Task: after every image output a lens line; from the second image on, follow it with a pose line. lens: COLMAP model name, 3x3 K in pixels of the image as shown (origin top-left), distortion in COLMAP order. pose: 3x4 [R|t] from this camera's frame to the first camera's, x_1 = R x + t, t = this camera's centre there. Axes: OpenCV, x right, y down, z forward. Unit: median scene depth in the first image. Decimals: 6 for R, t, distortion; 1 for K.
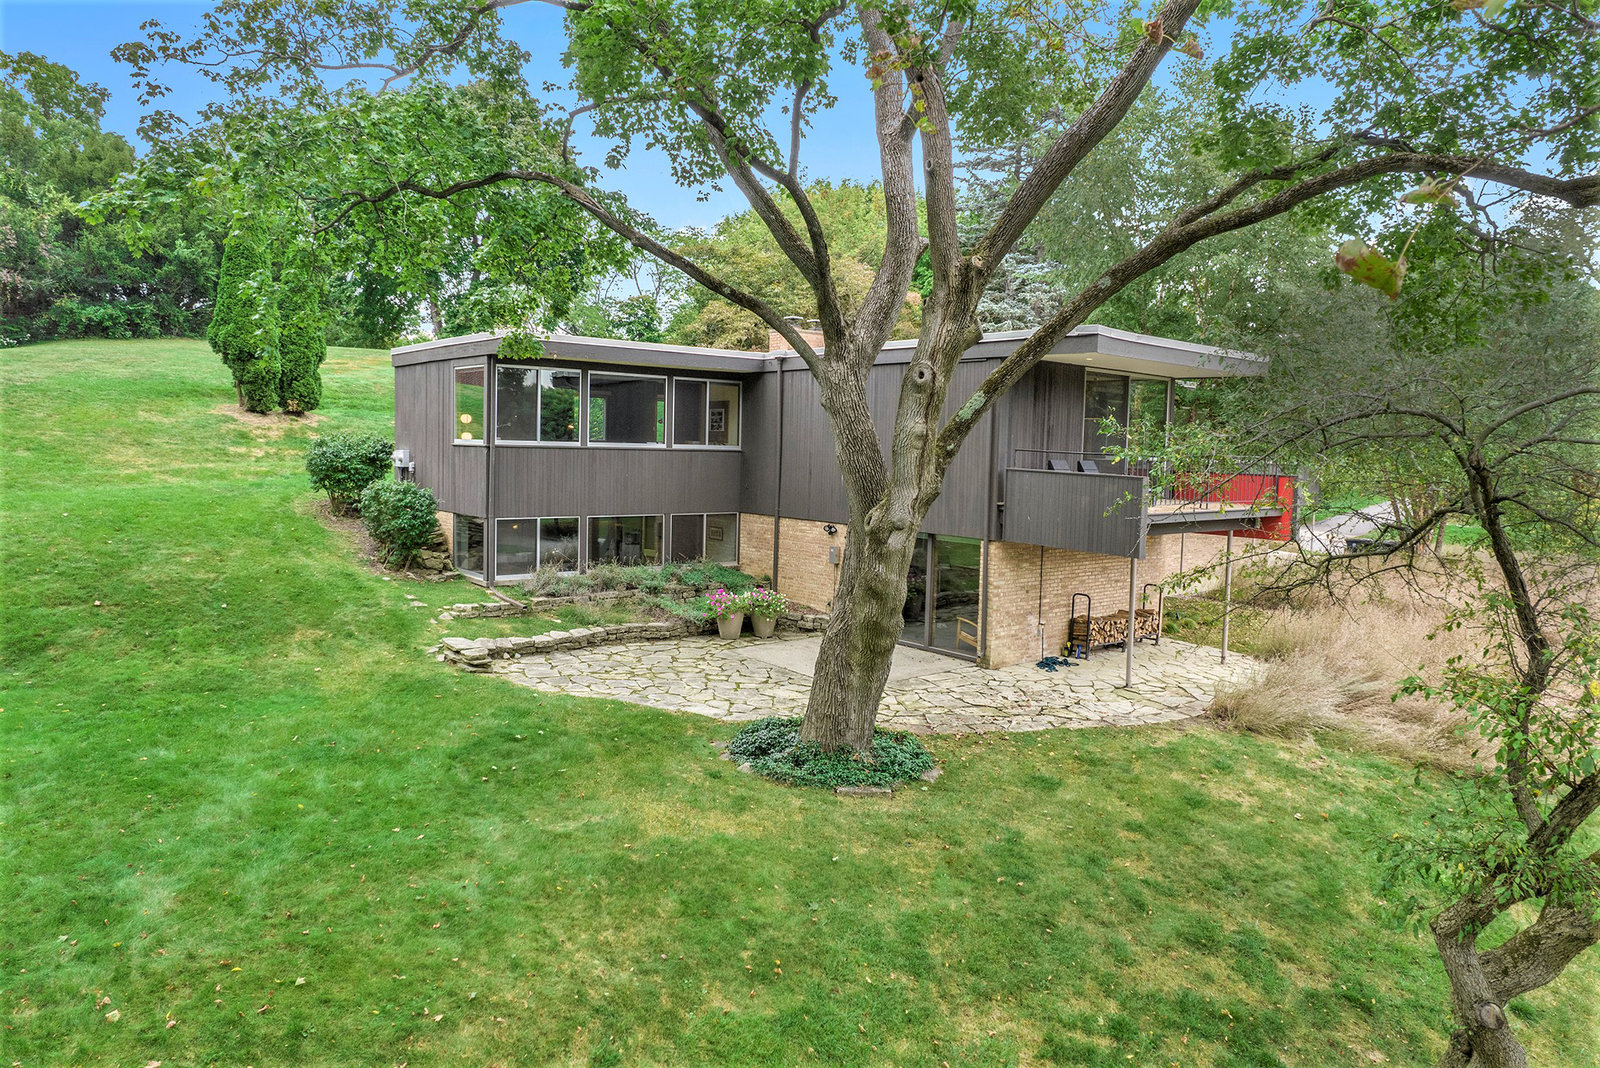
lens RADIAL K [[1021.2, 0, 811.4], [0, 1021.2, 507.8], [0, 0, 1]] dist [-0.072348, 0.063536]
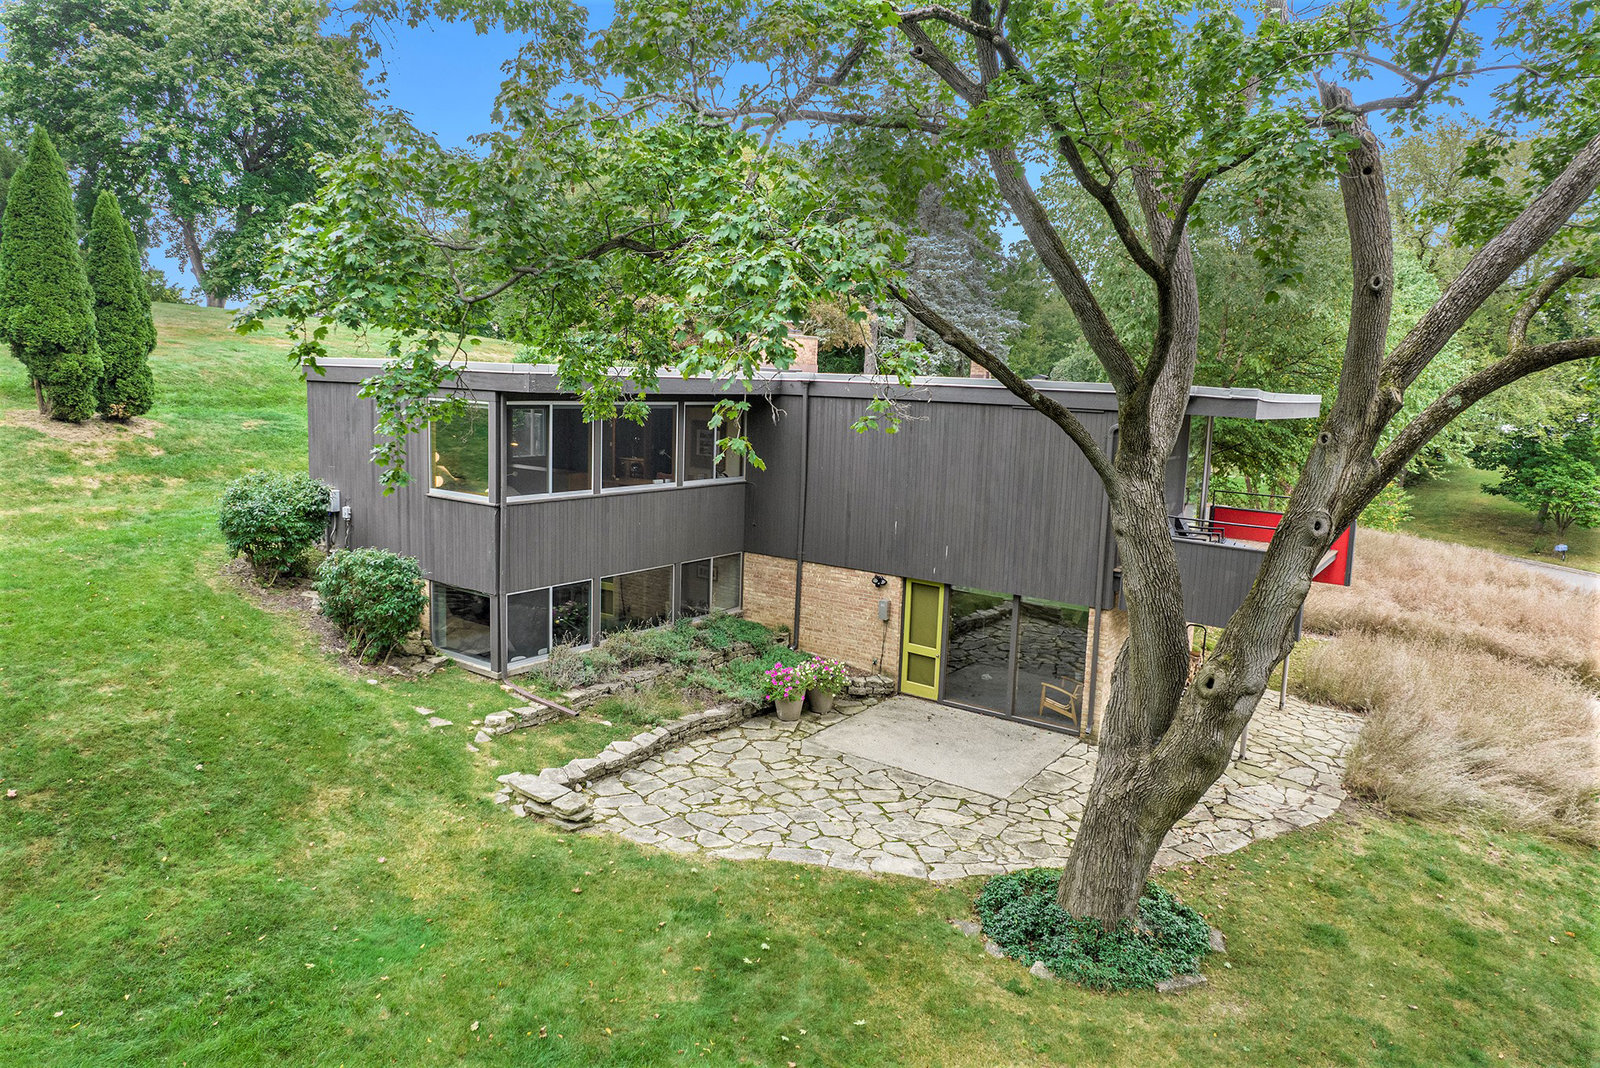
lens RADIAL K [[1021.2, 0, 811.4], [0, 1021.2, 507.8], [0, 0, 1]] dist [-0.072348, 0.063536]
pose [[0.967688, -0.022173, 0.251173, -0.264699], [0.004137, 0.997388, 0.072110, -0.109015], [-0.252116, -0.068741, 0.965252, 0.162987]]
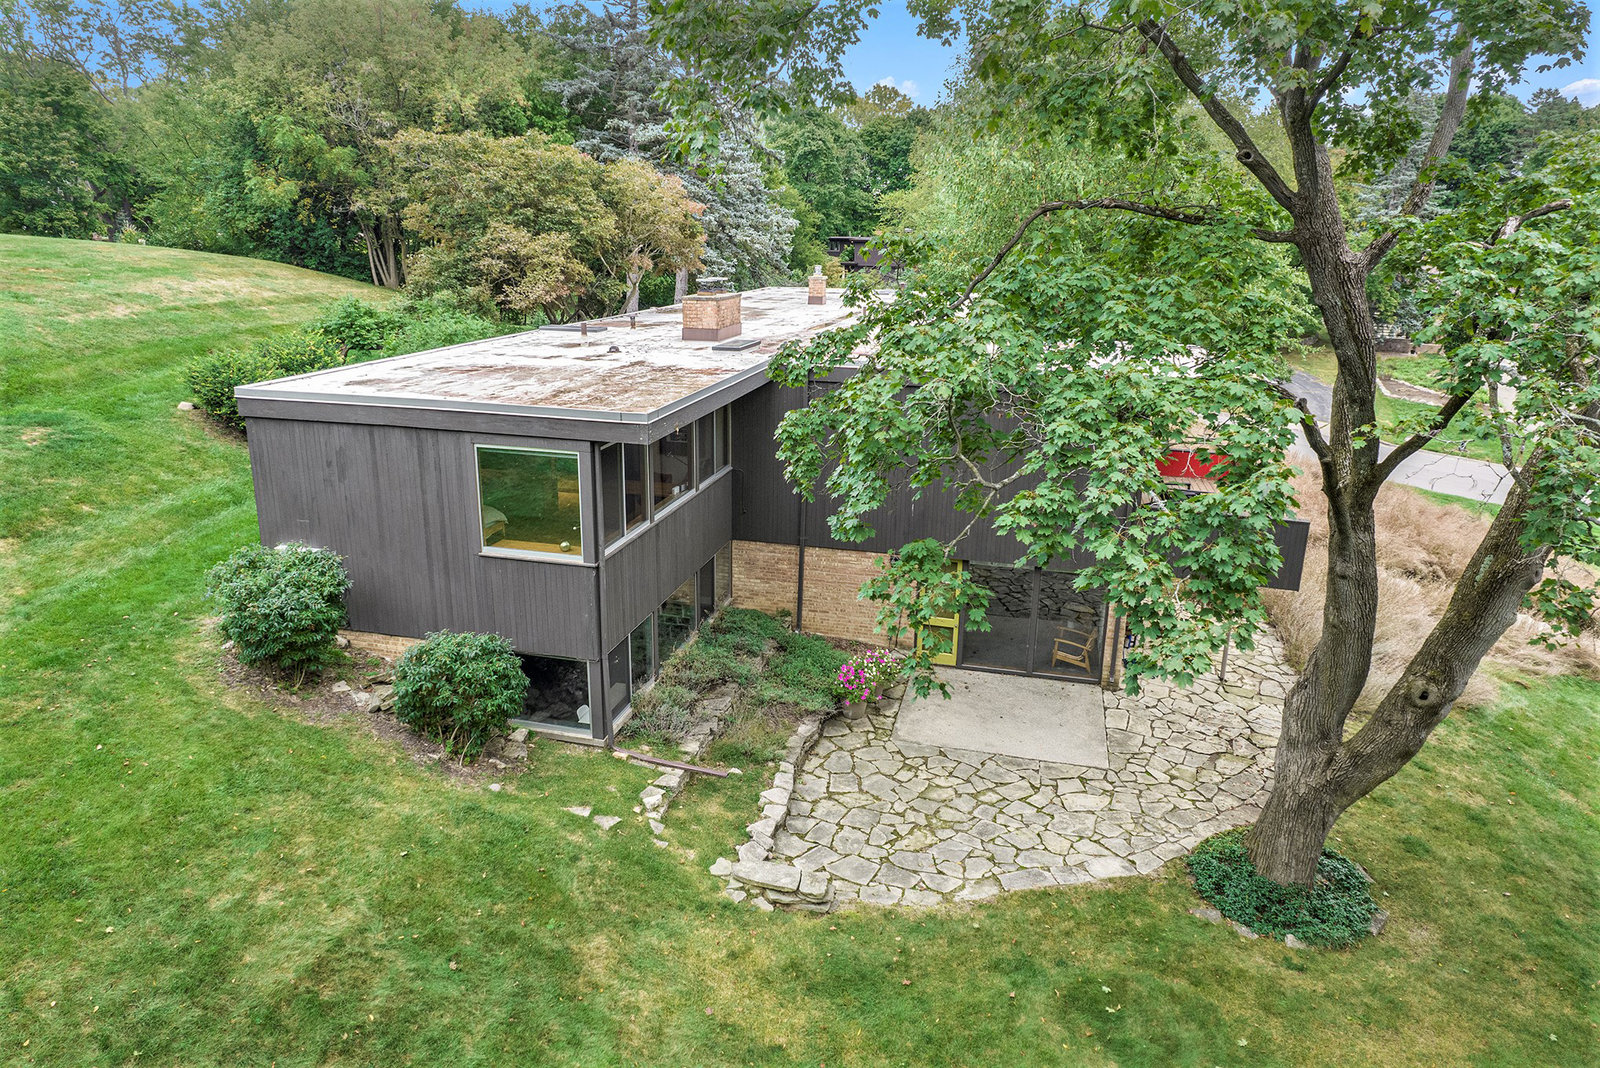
lens RADIAL K [[1021.2, 0, 811.4], [0, 1021.2, 507.8], [0, 0, 1]] dist [-0.072348, 0.063536]
pose [[0.807032, -0.167351, 0.566297, -0.558661], [0.038499, 0.971872, 0.232340, -0.244409], [-0.589251, -0.165704, 0.790775, 0.337651]]
